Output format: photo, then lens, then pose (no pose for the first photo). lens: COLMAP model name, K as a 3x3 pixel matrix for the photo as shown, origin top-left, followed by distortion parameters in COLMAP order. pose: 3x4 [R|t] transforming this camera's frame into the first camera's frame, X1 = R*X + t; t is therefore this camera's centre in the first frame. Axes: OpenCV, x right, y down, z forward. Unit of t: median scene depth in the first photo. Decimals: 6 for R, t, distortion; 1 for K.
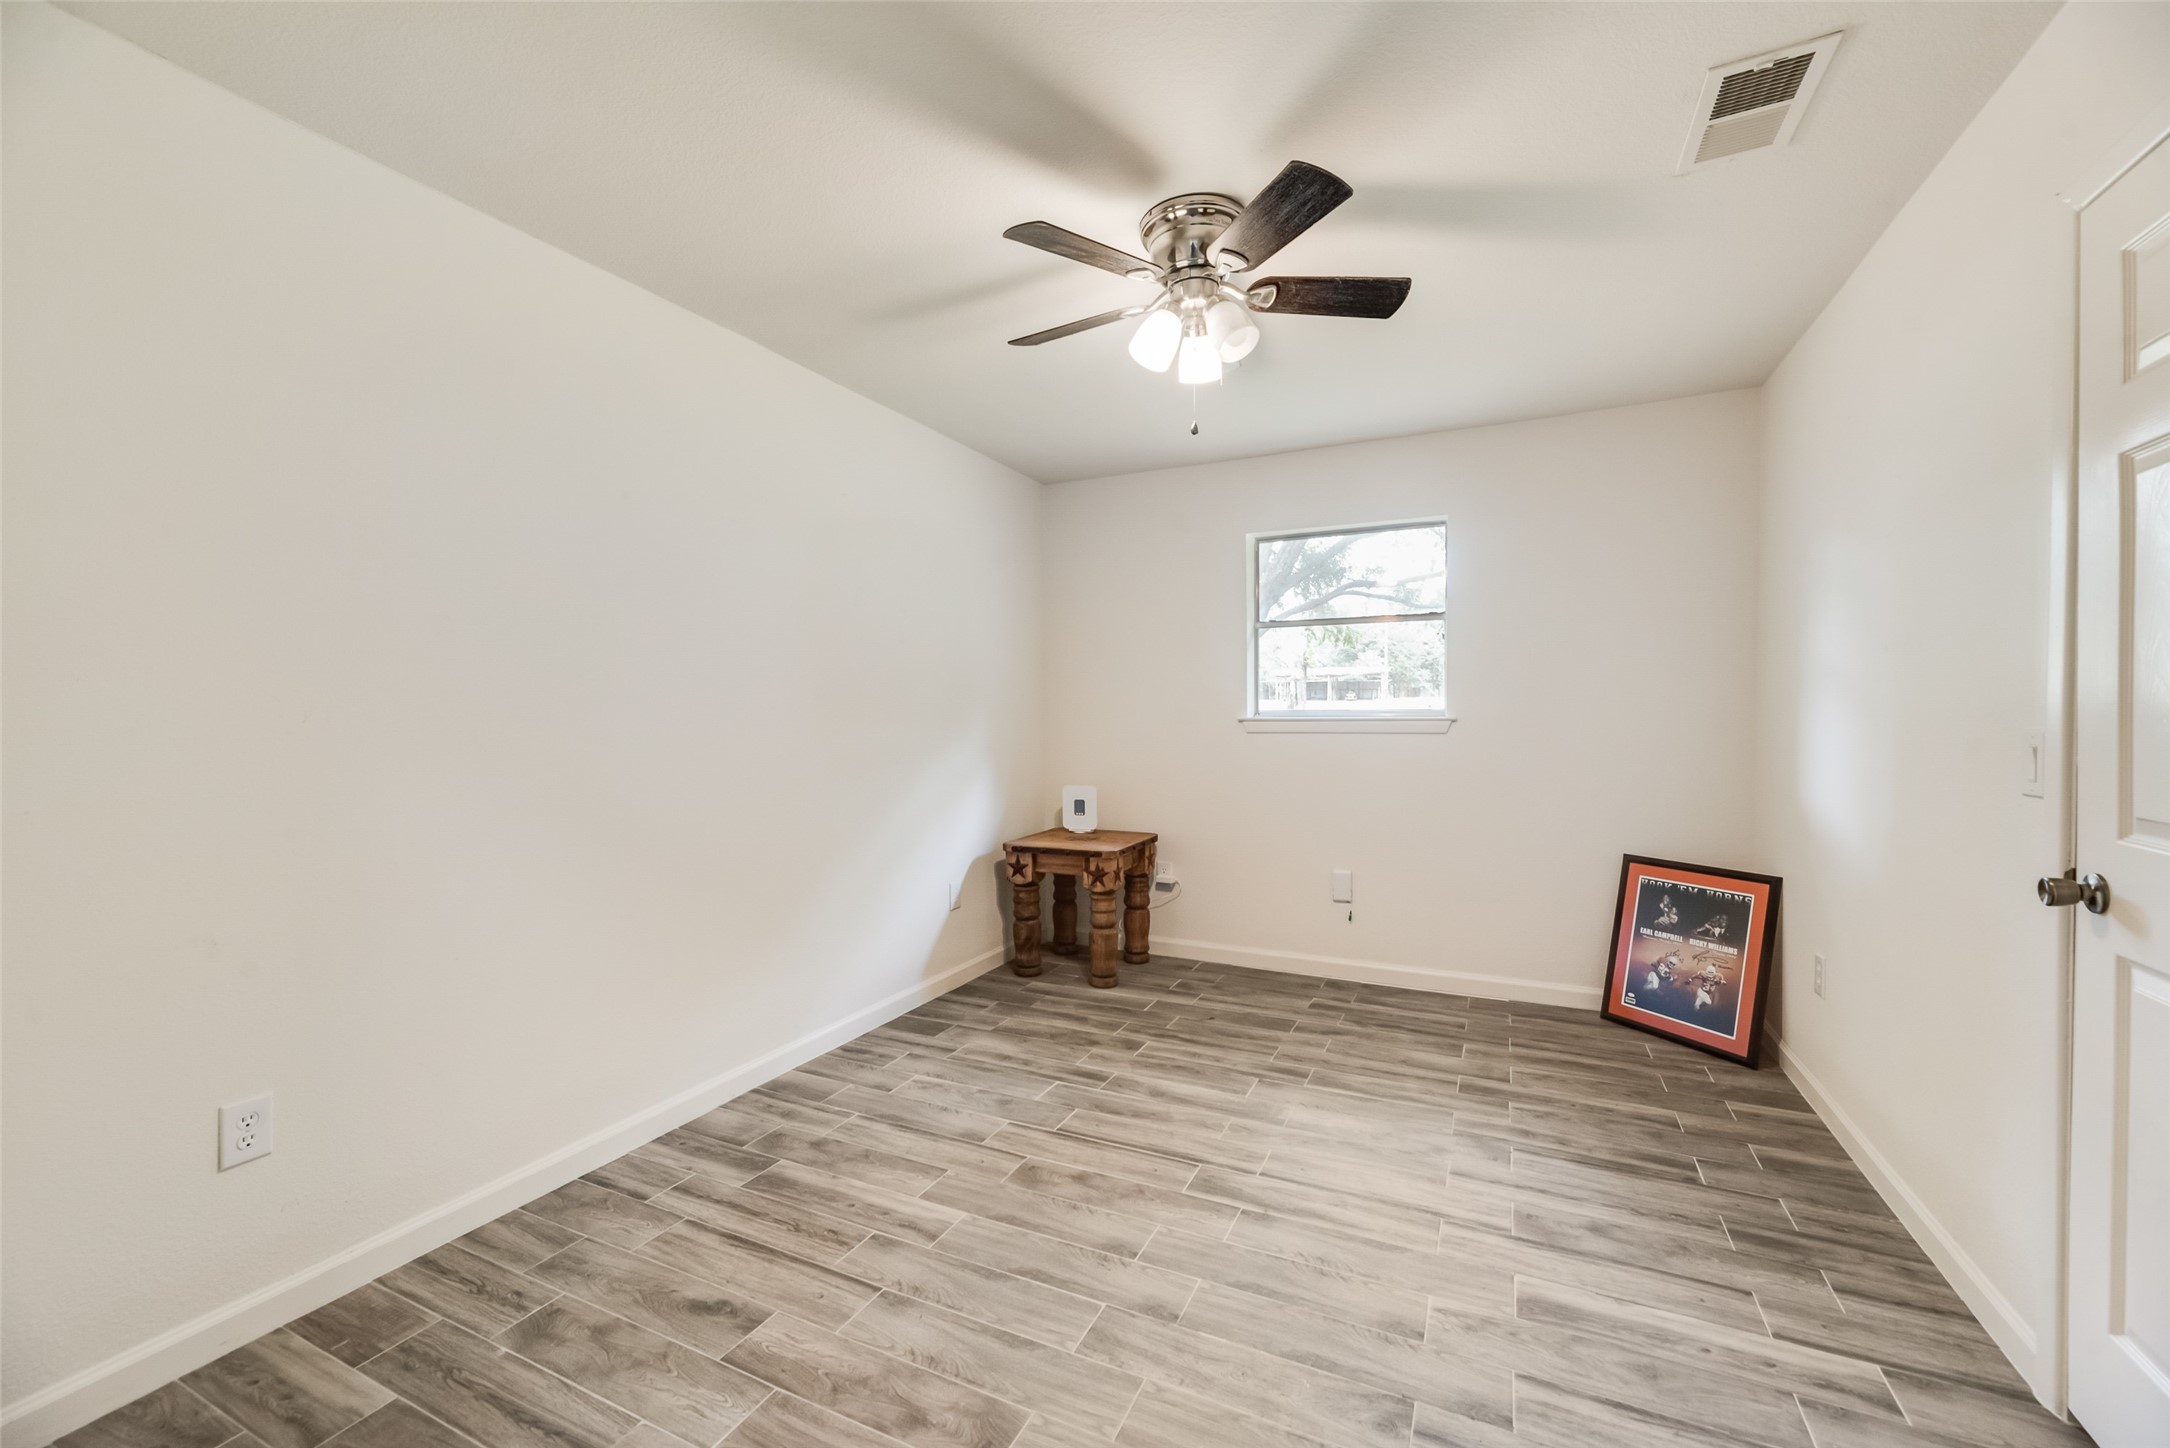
lens RADIAL K [[879.2, 0, 1082.6], [0, 879.2, 716.8], [0, 0, 1]] dist [-0.000336, -0.000024]
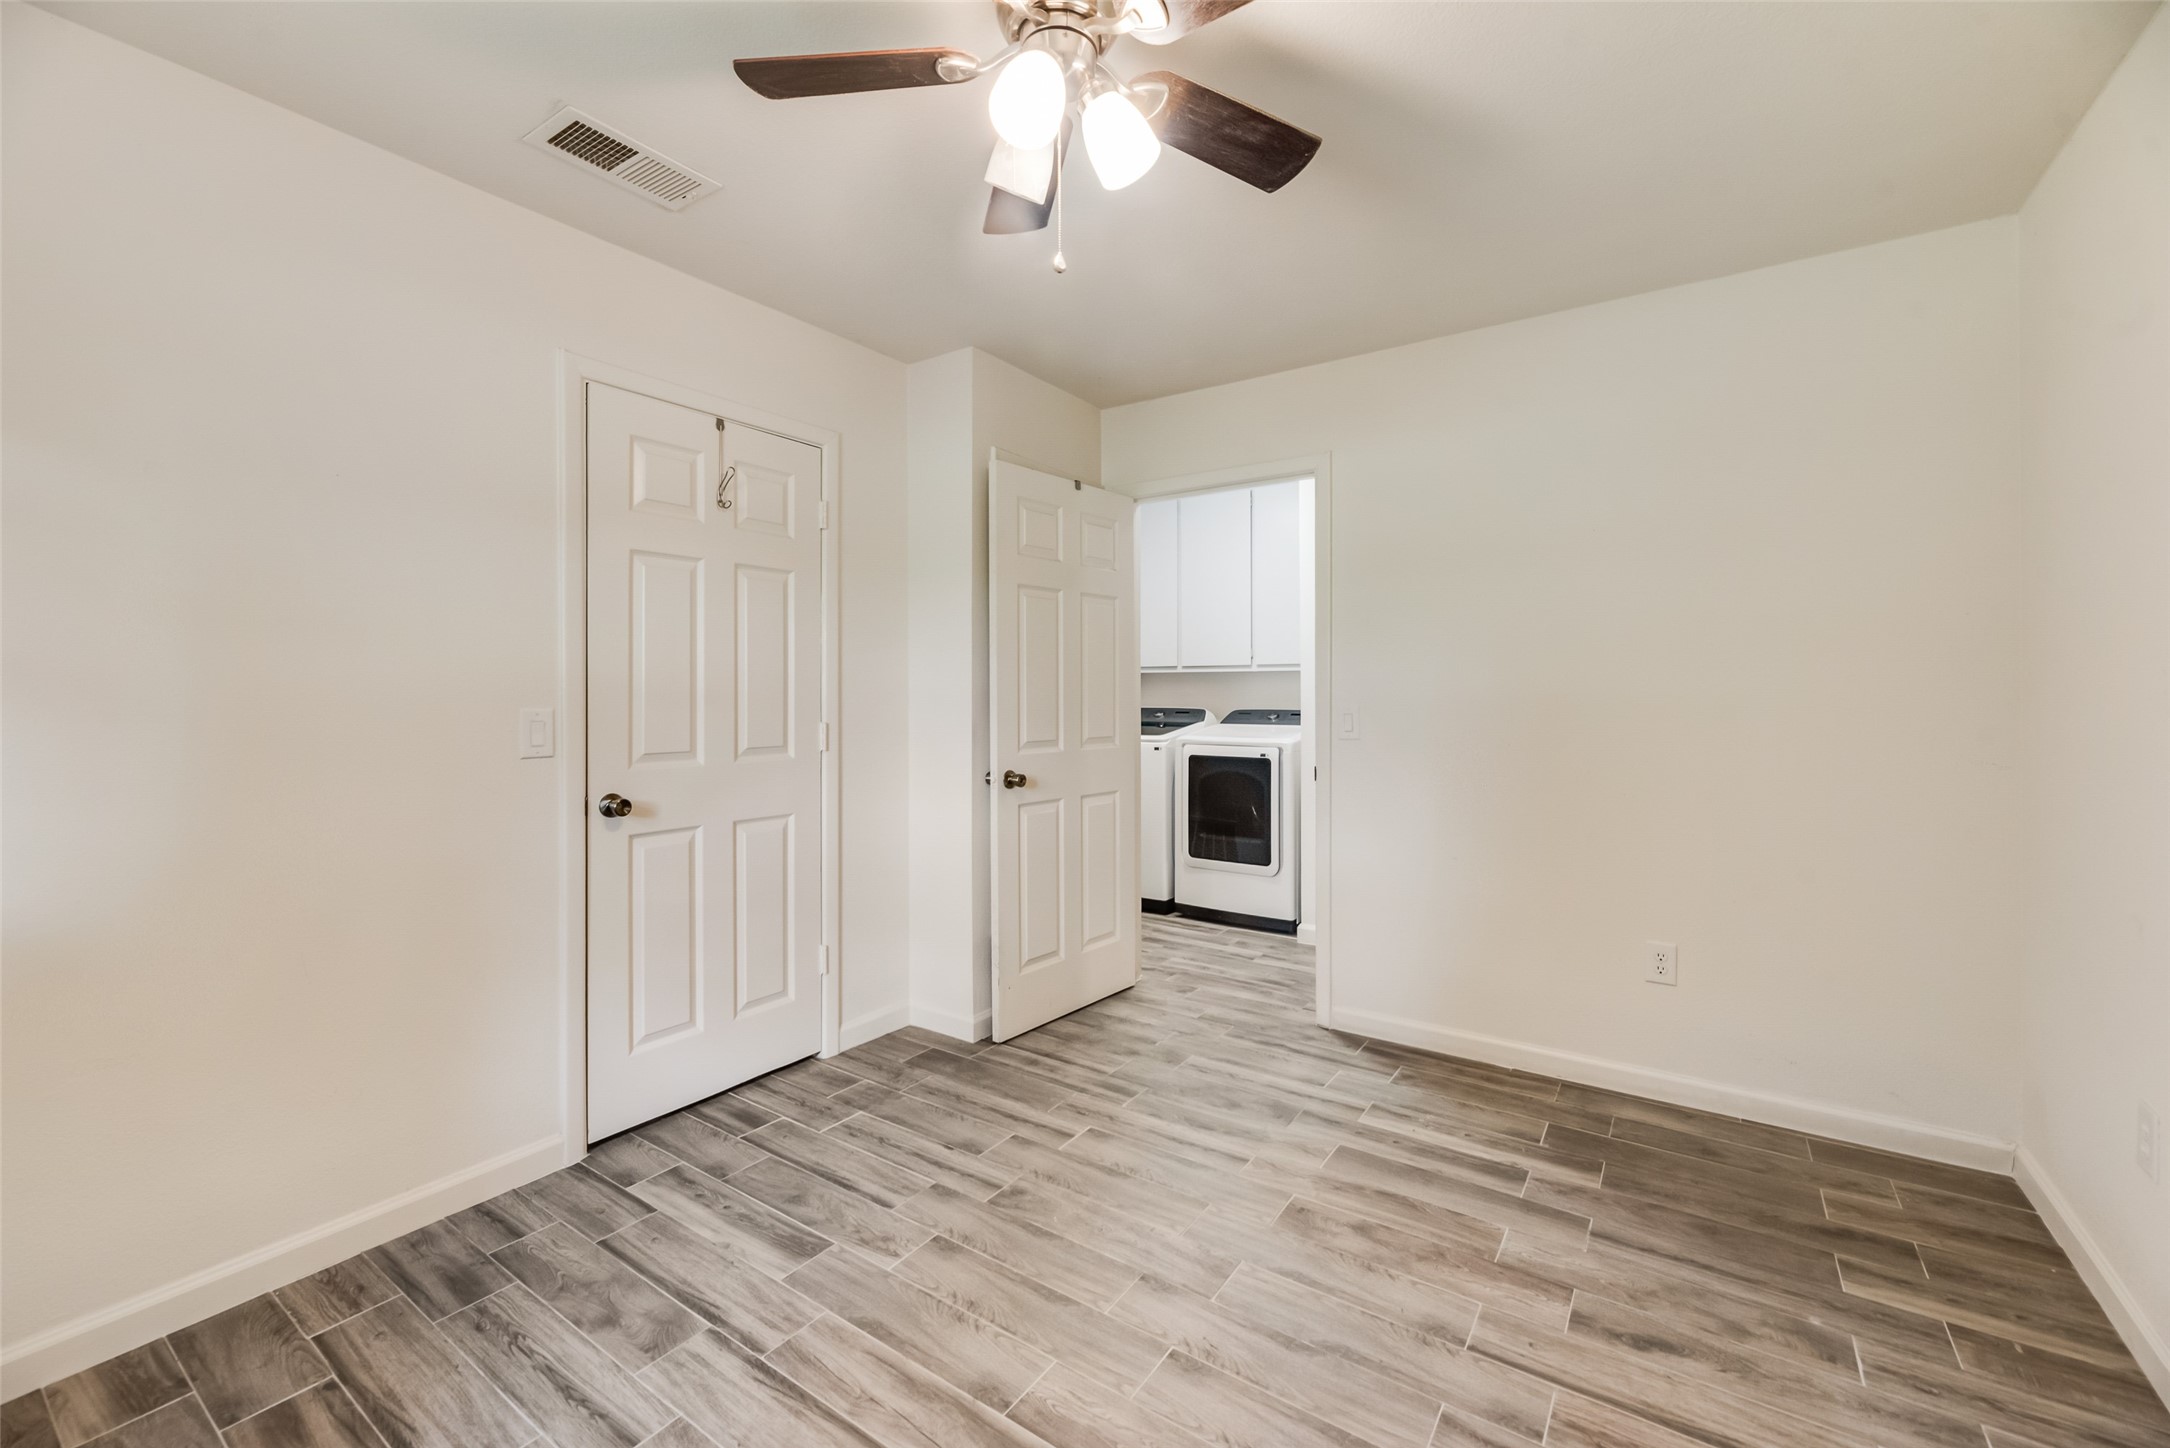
lens RADIAL K [[879.2, 0, 1086.8], [0, 879.2, 708.2], [0, 0, 1]] dist [-0.000336, -0.000024]
pose [[-0.988593, 0.003647, 0.150568, 0.012918], [0.006915, 0.999752, 0.021189, -0.009588], [-0.150453, 0.021988, -0.988373, 1.963311]]
